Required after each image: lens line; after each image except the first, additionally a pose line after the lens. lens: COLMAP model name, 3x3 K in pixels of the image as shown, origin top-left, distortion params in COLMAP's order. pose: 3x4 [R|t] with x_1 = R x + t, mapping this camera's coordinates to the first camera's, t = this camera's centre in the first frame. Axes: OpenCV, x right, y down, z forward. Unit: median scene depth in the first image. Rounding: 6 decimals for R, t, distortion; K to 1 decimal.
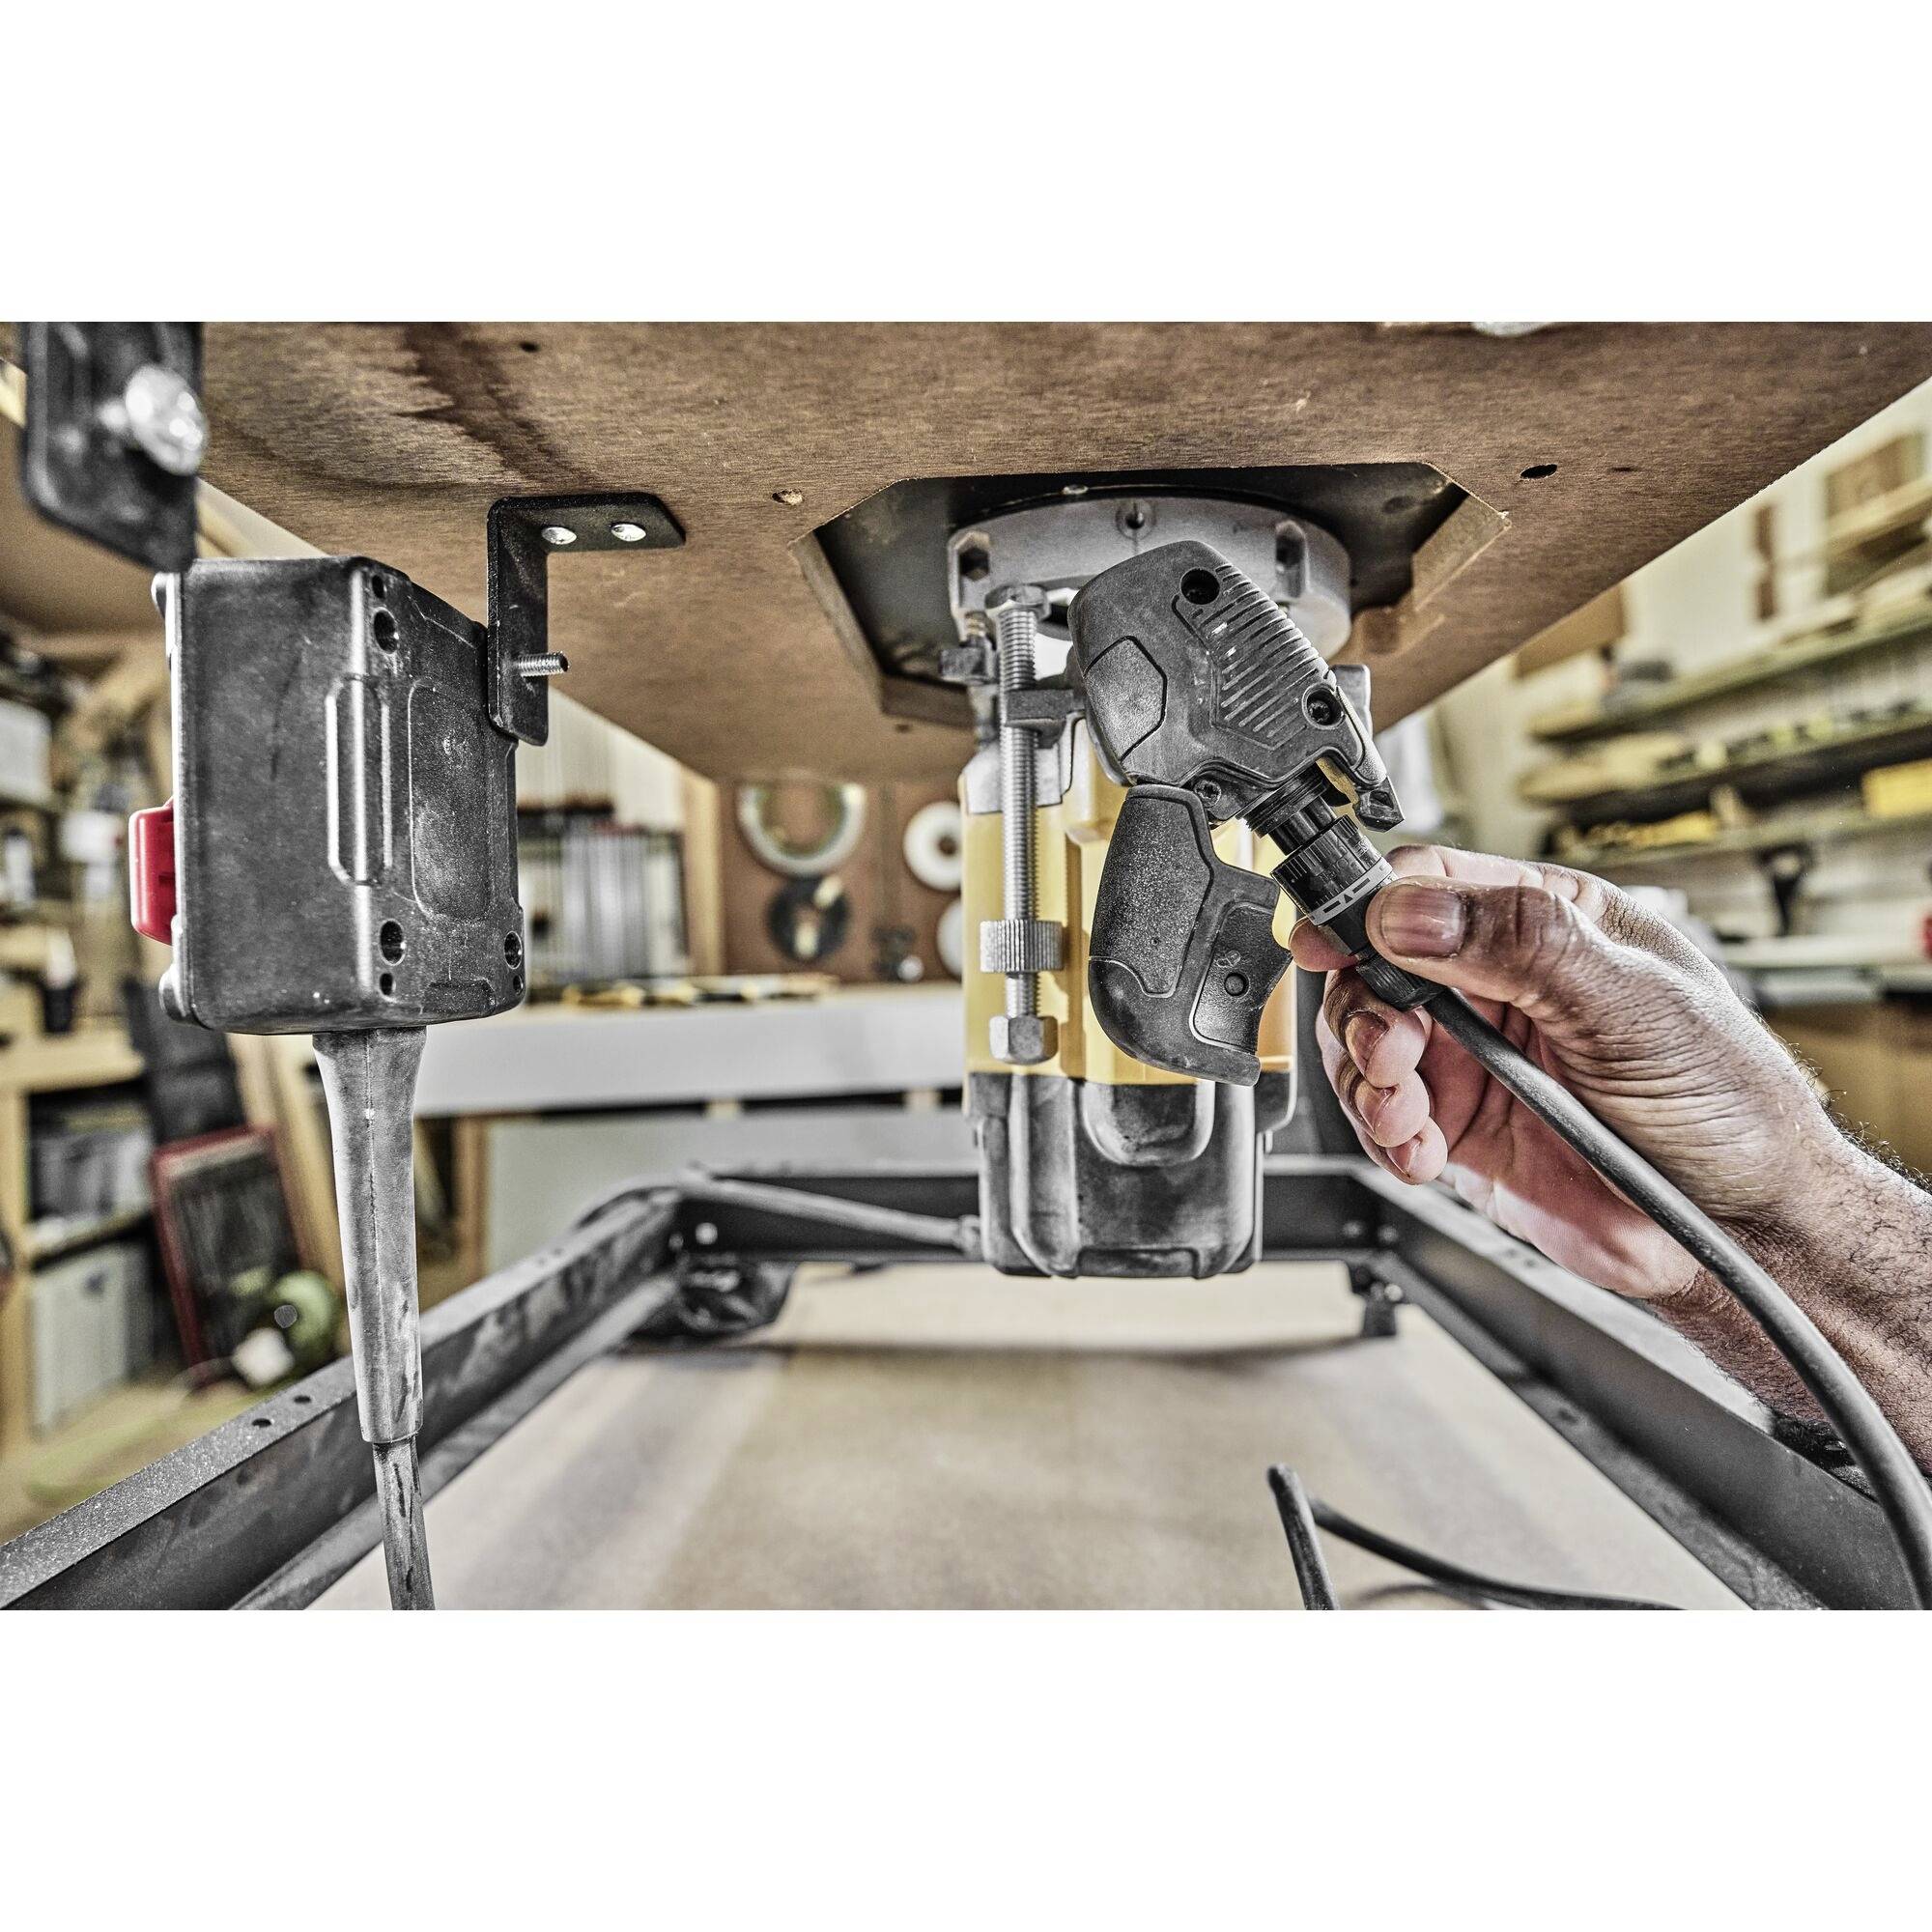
lens RADIAL K [[1031.1, 0, 961.2], [0, 1031.1, 959.5], [0, 0, 1]] dist [-0.020337, 0.001062]
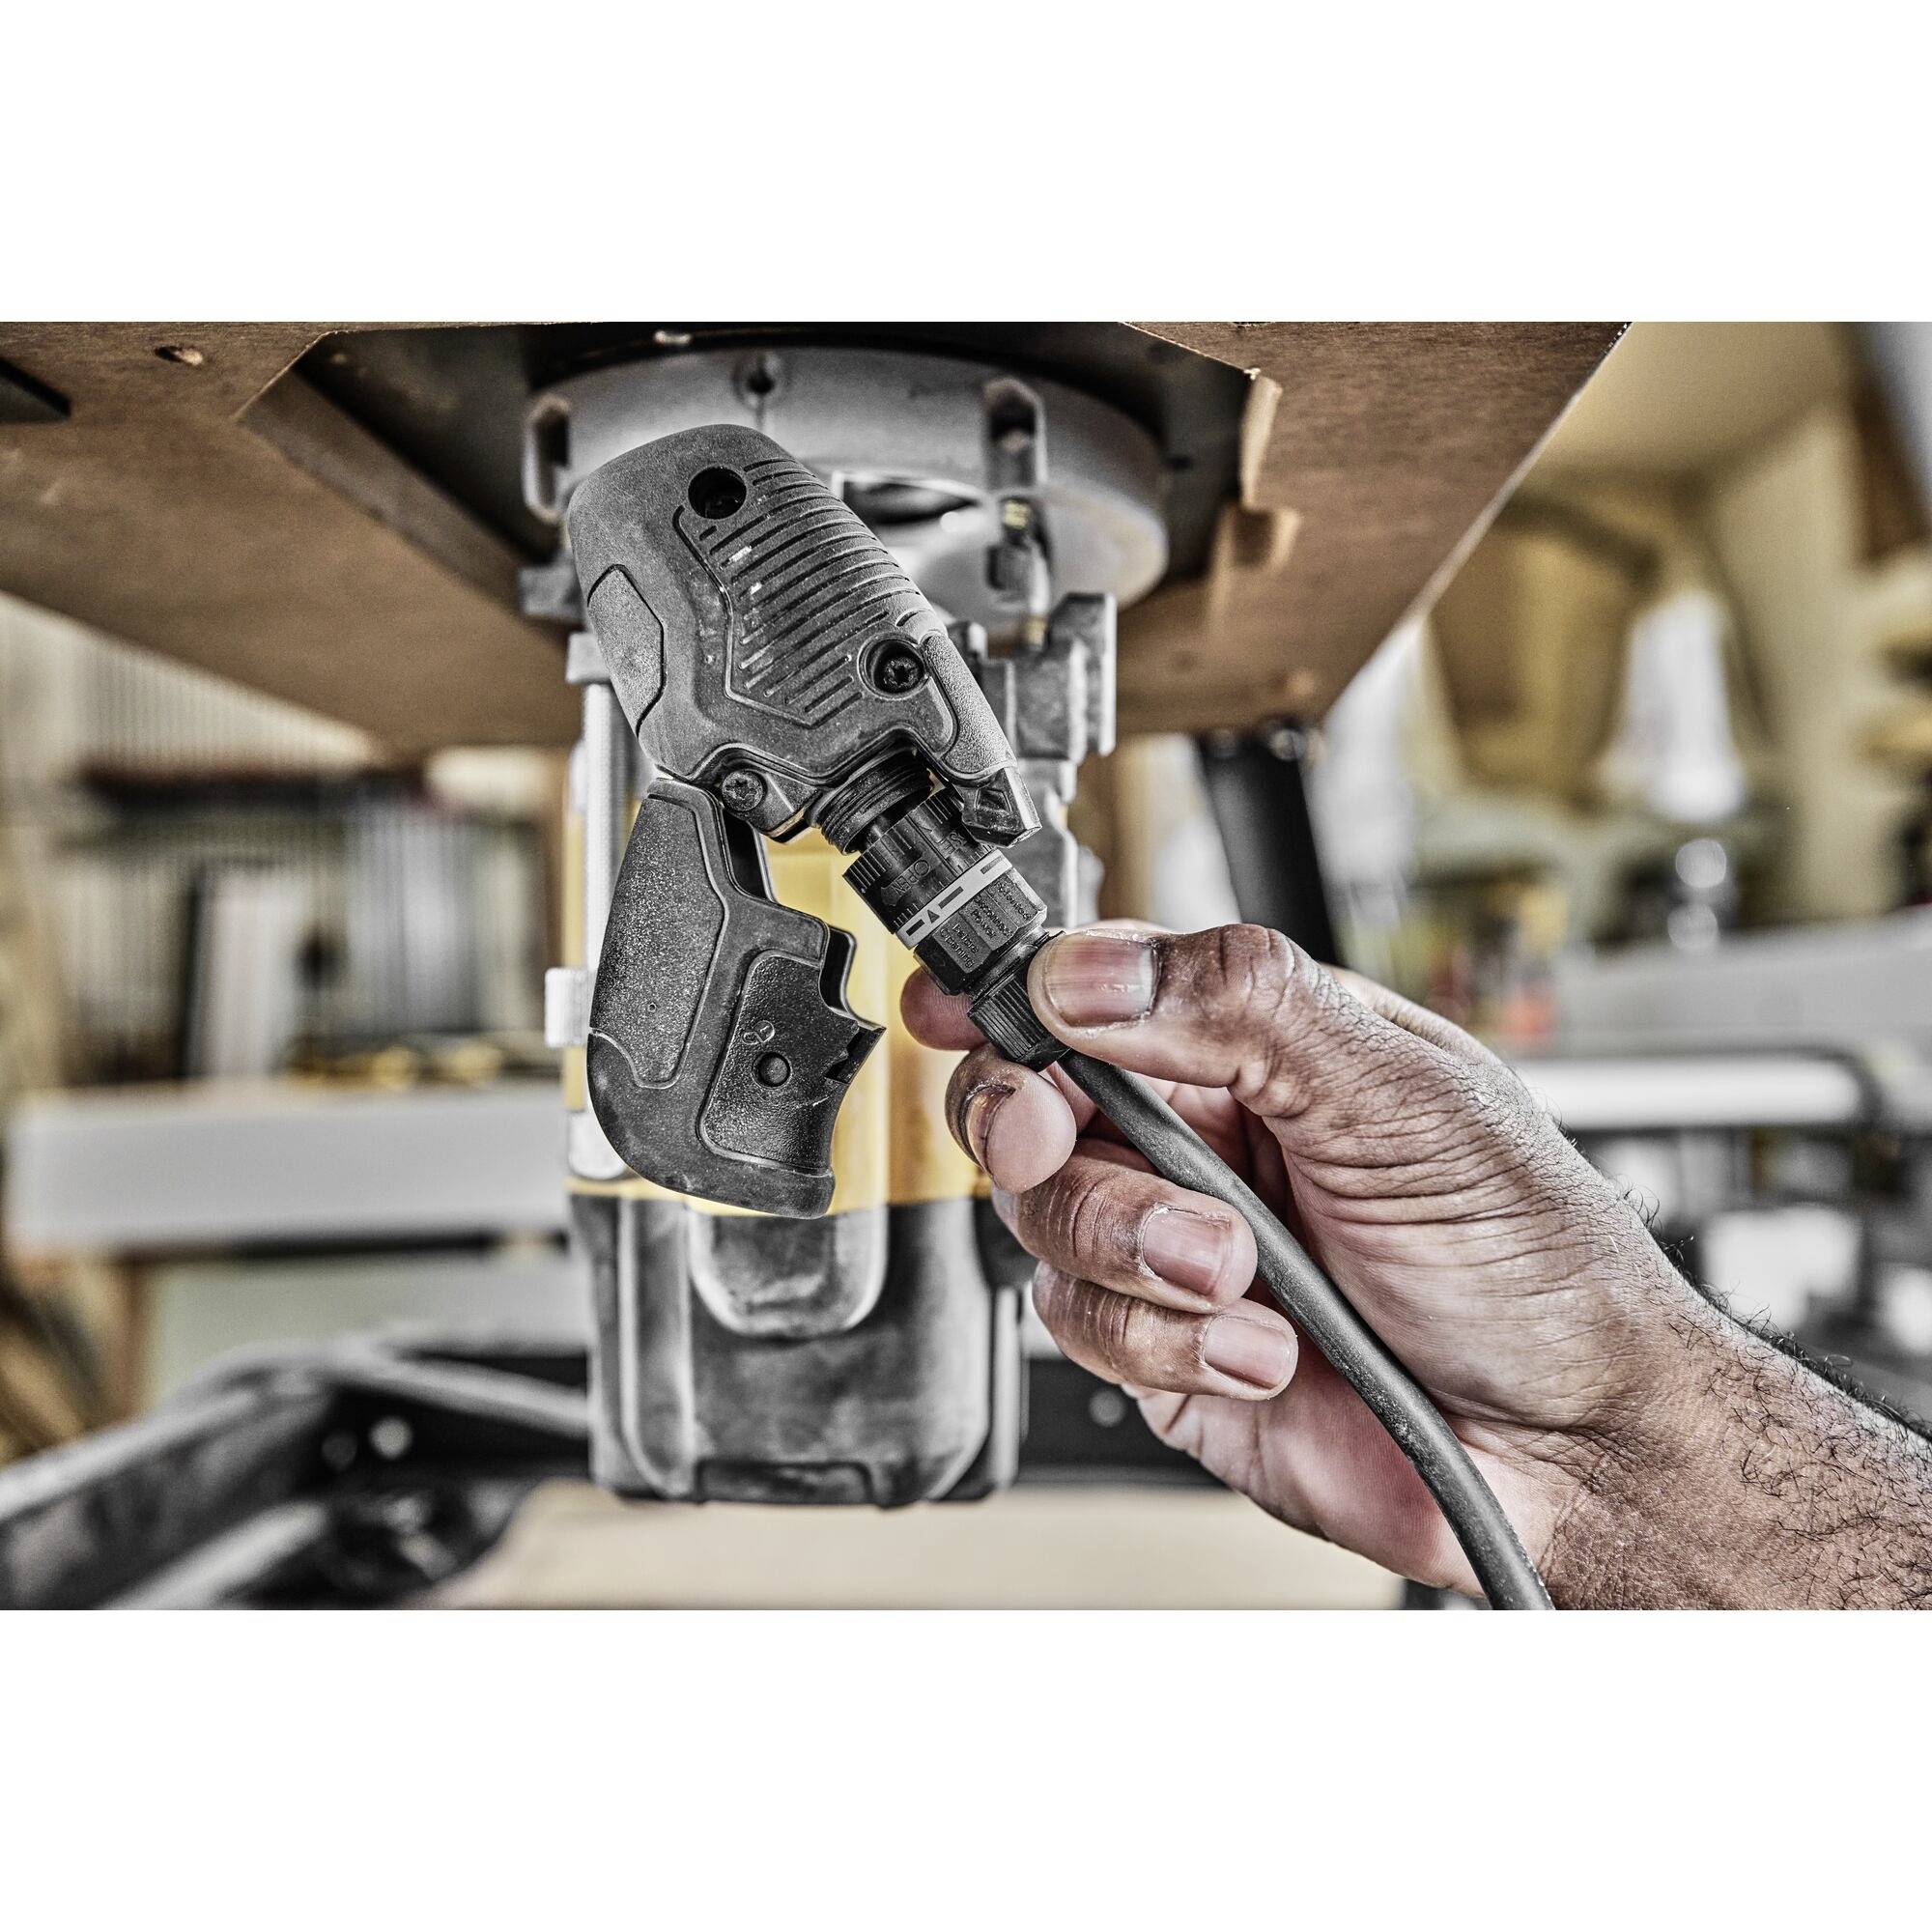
lens RADIAL K [[1624.0, 0, 973.8], [0, 1624.0, 975.5], [0, 0, 1]] dist [0.017677, 0.015383]
pose [[0.999465, 0.006253, -0.032088, 0.327138], [-0.006992, 0.999711, -0.022990, -0.011066], [0.031935, 0.023202, 0.999221, -0.058970]]
